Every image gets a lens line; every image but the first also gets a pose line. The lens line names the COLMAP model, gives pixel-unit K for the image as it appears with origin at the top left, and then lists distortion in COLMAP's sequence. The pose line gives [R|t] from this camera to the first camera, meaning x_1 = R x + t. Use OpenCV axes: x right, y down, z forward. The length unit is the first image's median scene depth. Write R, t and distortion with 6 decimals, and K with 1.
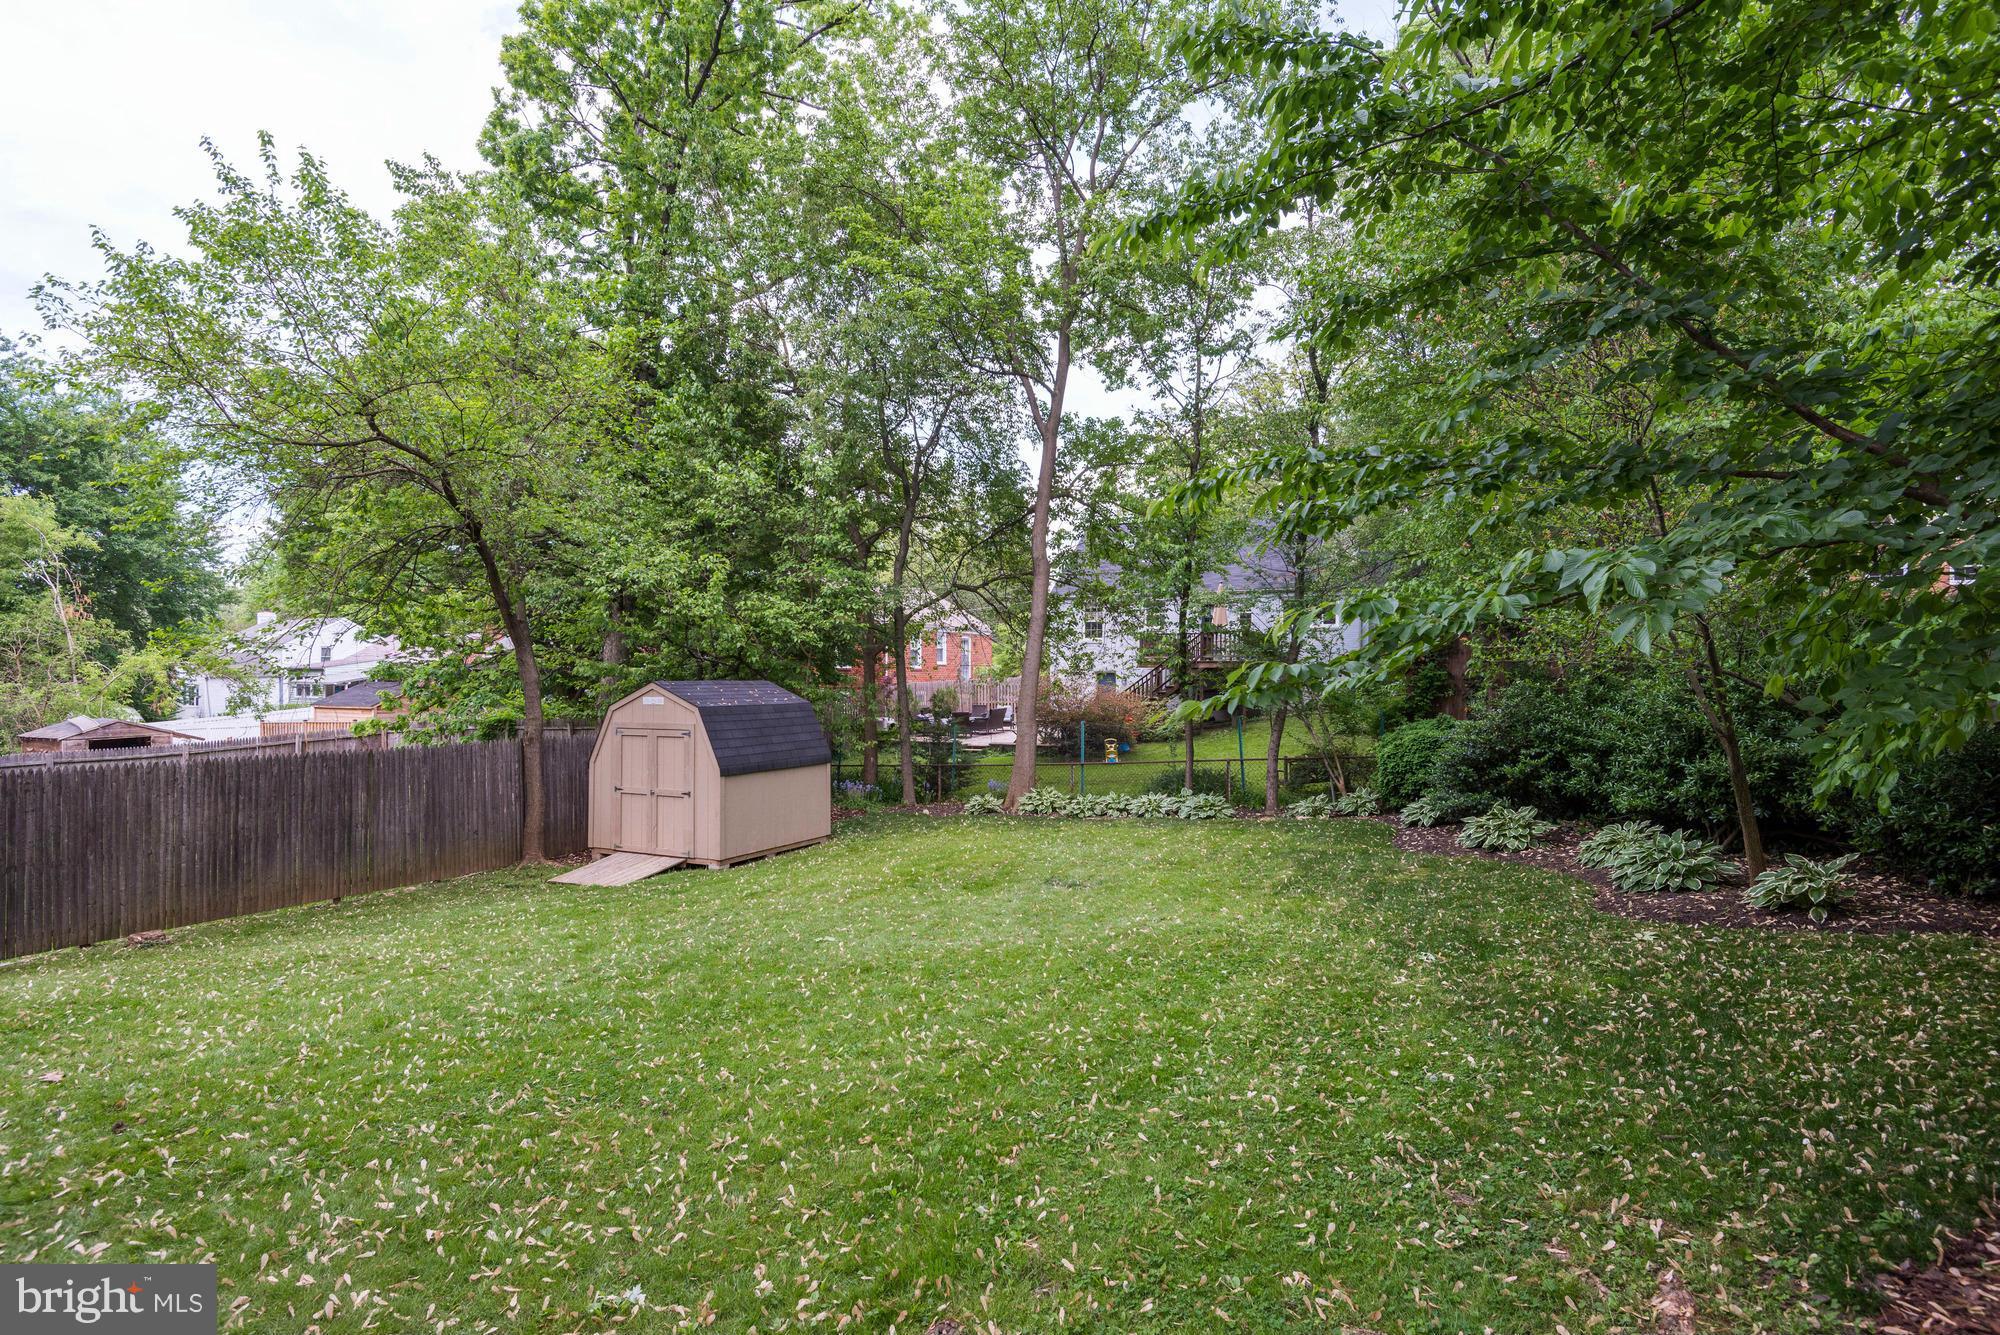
lens RADIAL K [[949.6, 0, 1000.0], [0, 949.6, 667.5], [0, 0, 1]] dist [-0.001720, -0.001331]
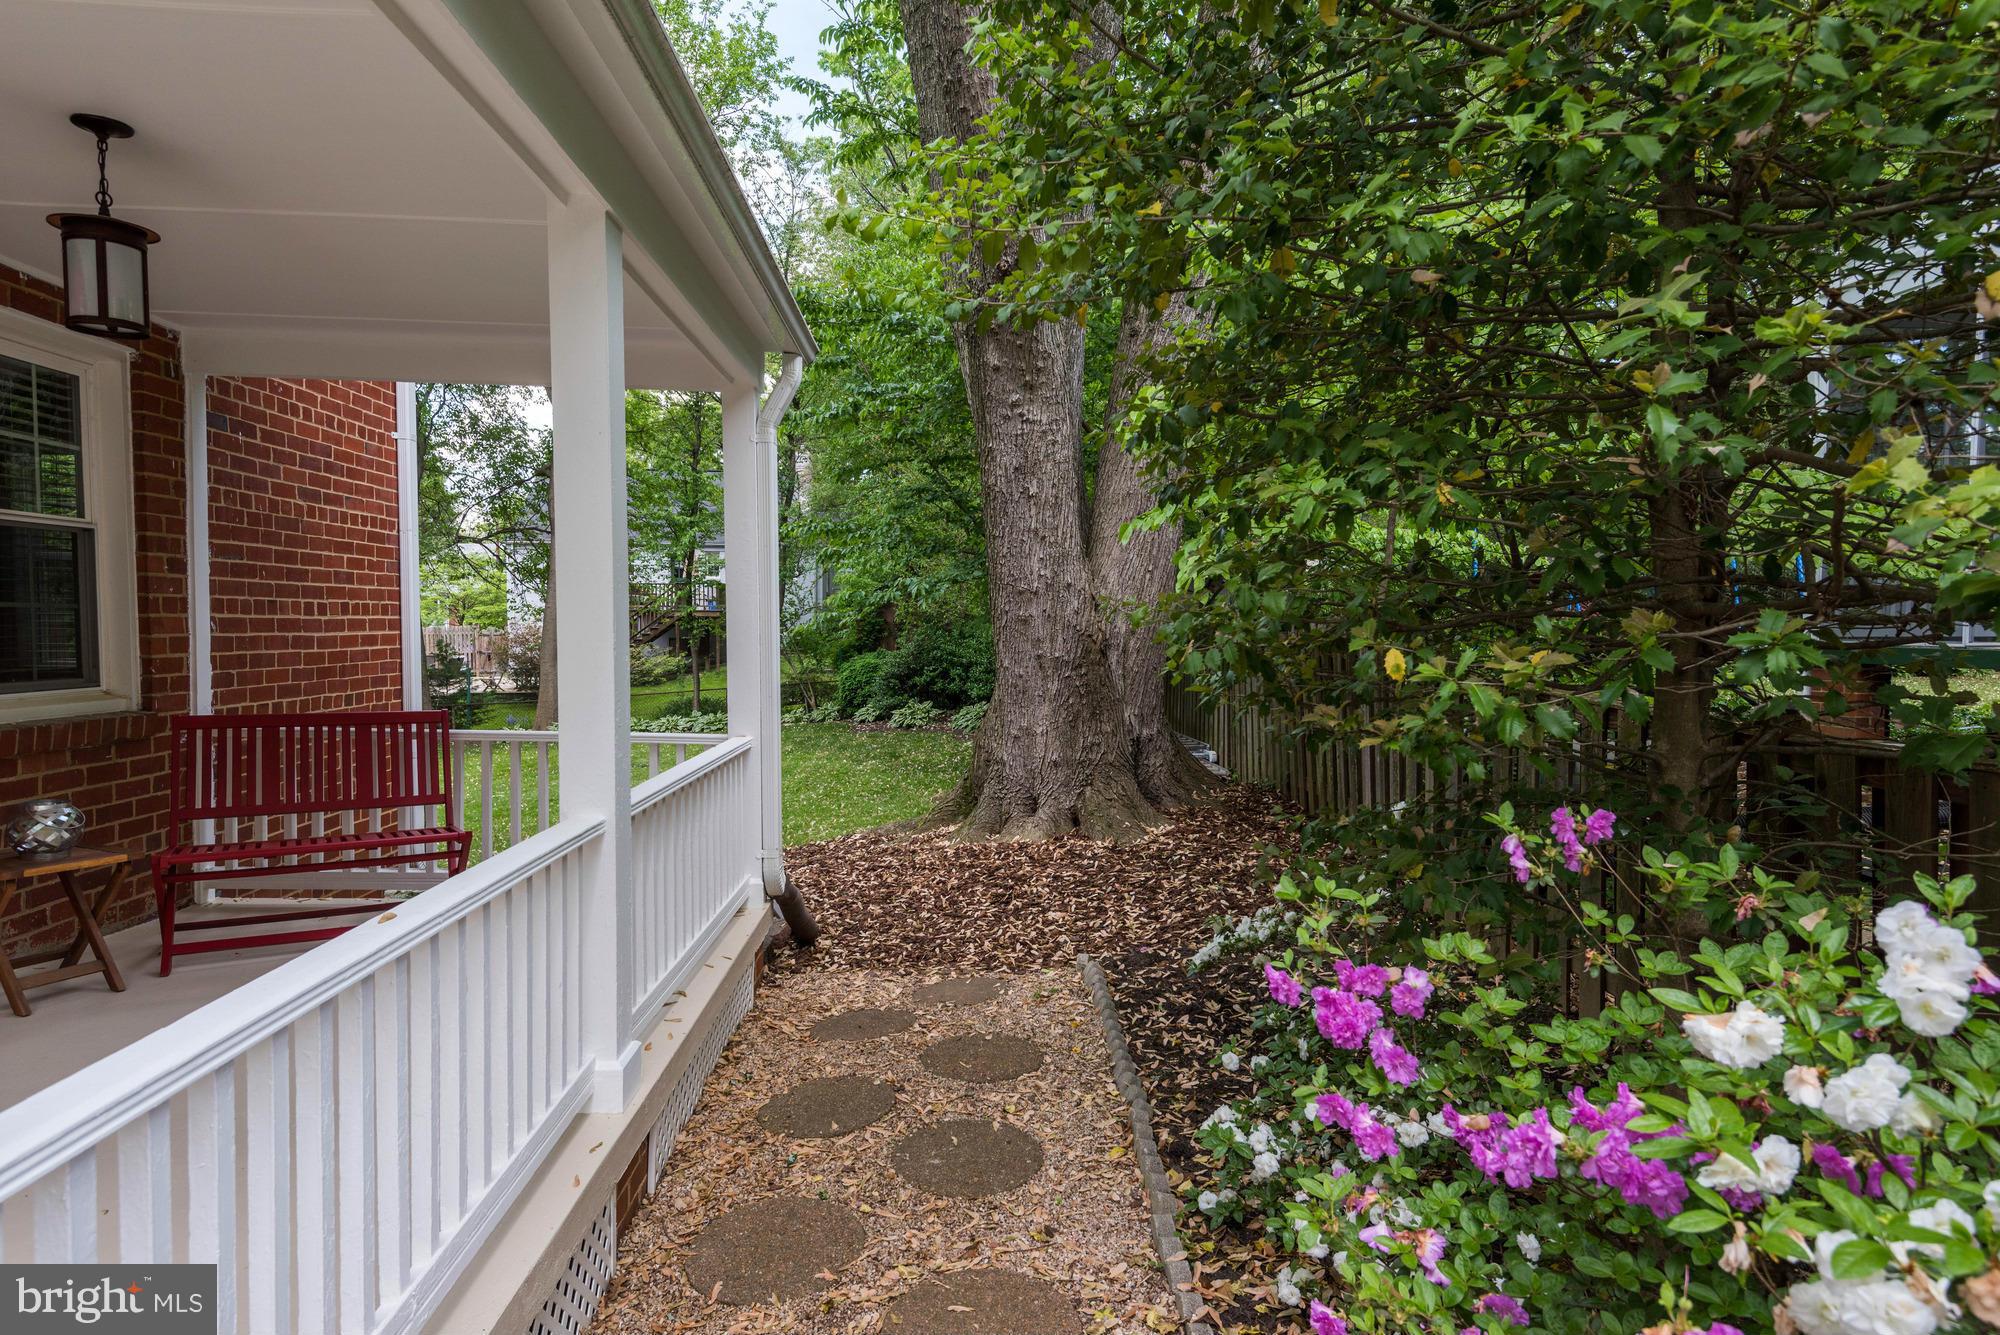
lens RADIAL K [[884.3, 0, 968.4], [0, 884.3, 659.2], [0, 0, 1]] dist [0.000143, -0.000123]
pose [[0.860944, -0.019531, 0.508324, -0.157437], [-0.004290, 0.998948, 0.045648, 0.005223], [-0.508681, -0.041481, 0.859955, -0.345676]]
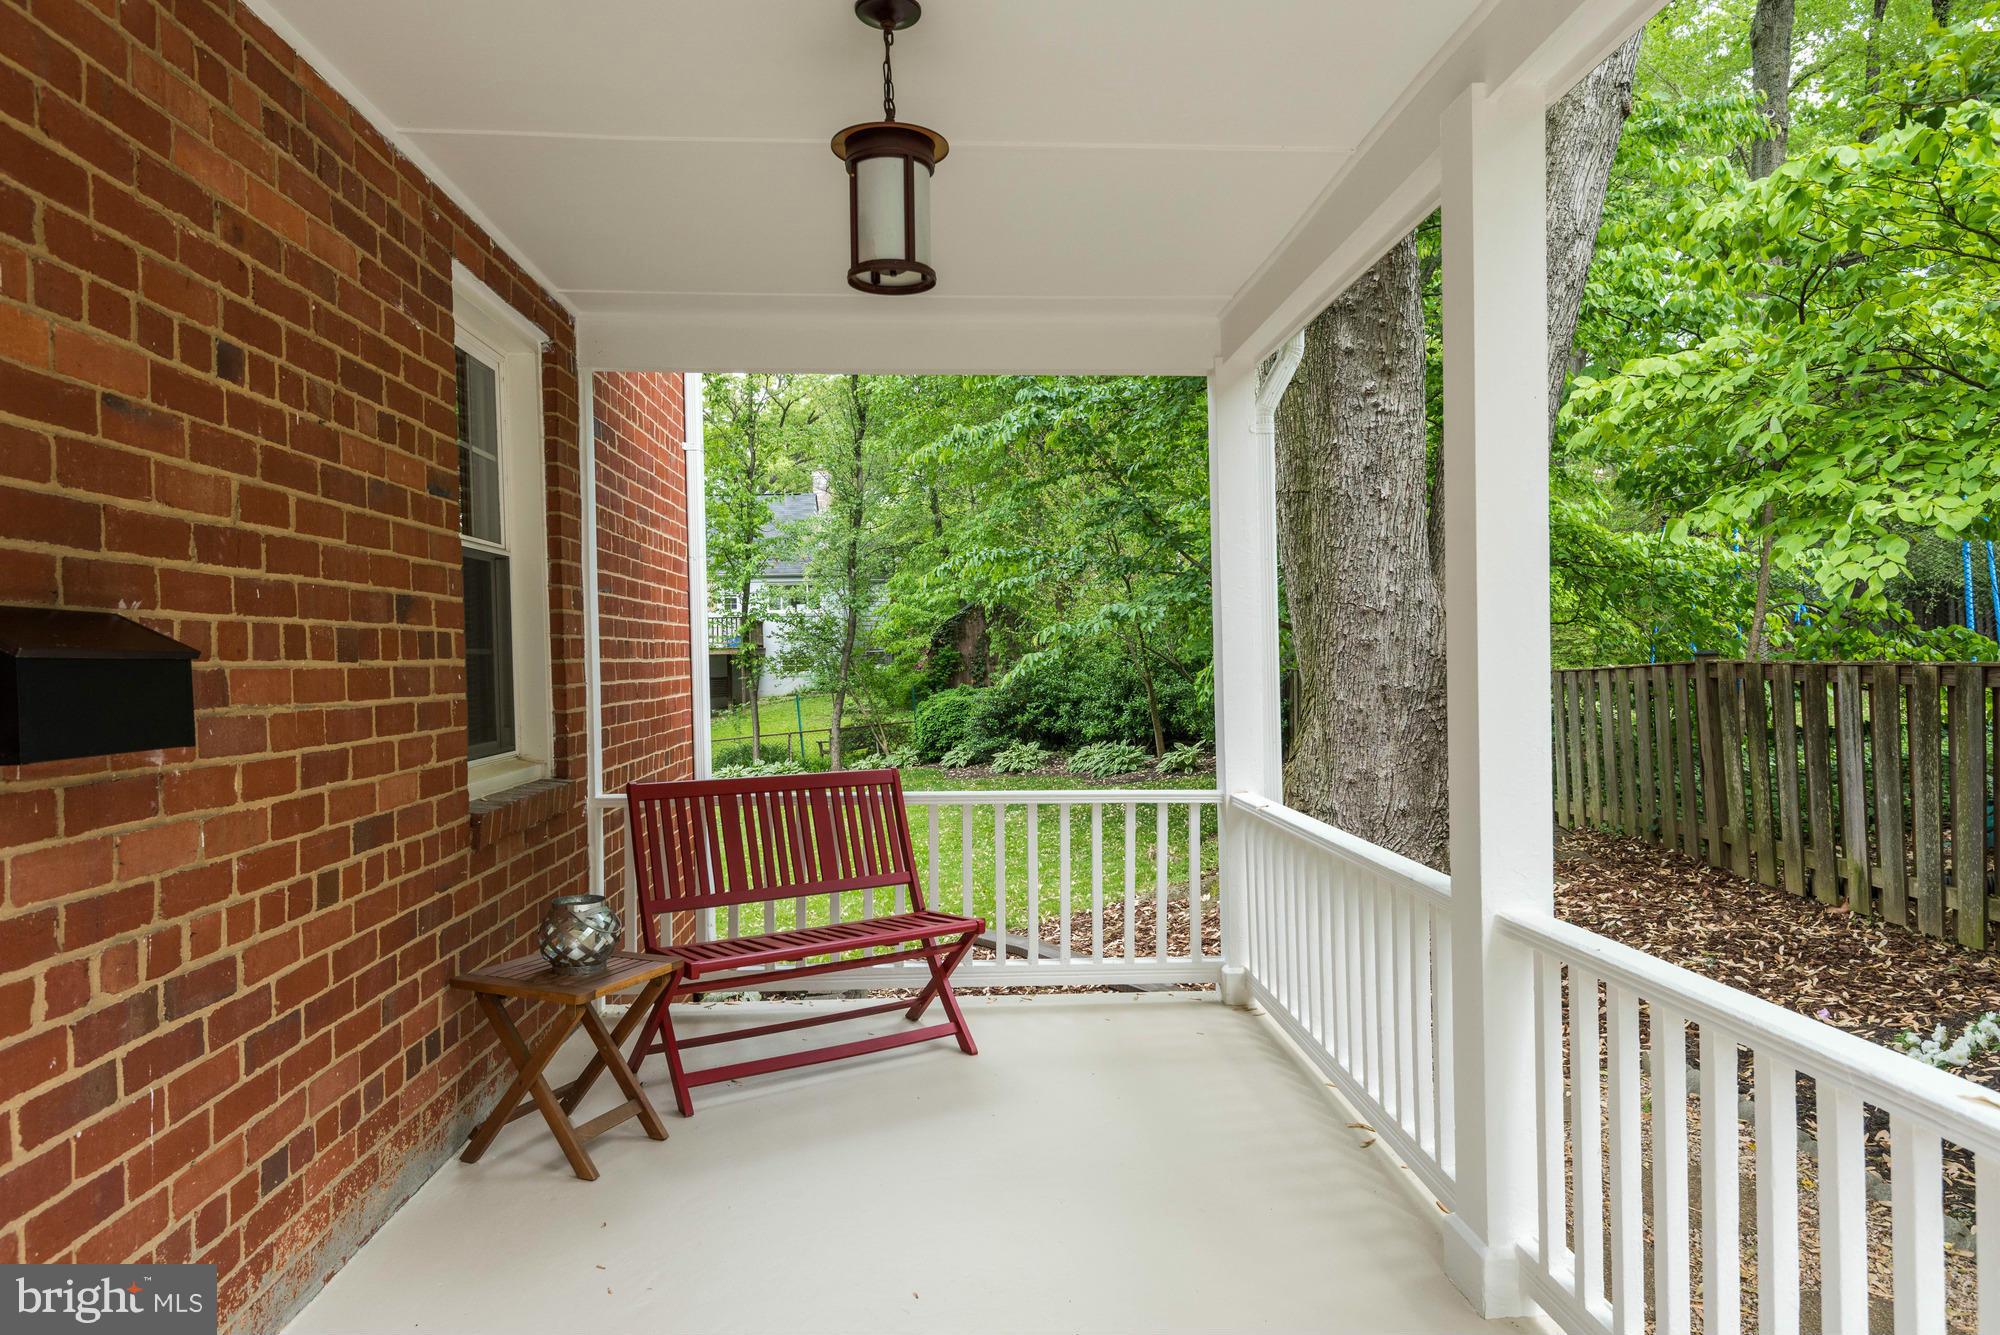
lens RADIAL K [[976.0, 0, 1000.0], [0, 976.0, 667.5], [0, 0, 1]] dist [-0.001803, -0.002601]
pose [[0.865543, -0.026925, 0.500111, -0.237209], [0.020782, 0.999625, 0.017851, 0.004827], [-0.500404, -0.005057, 0.865778, -0.274001]]
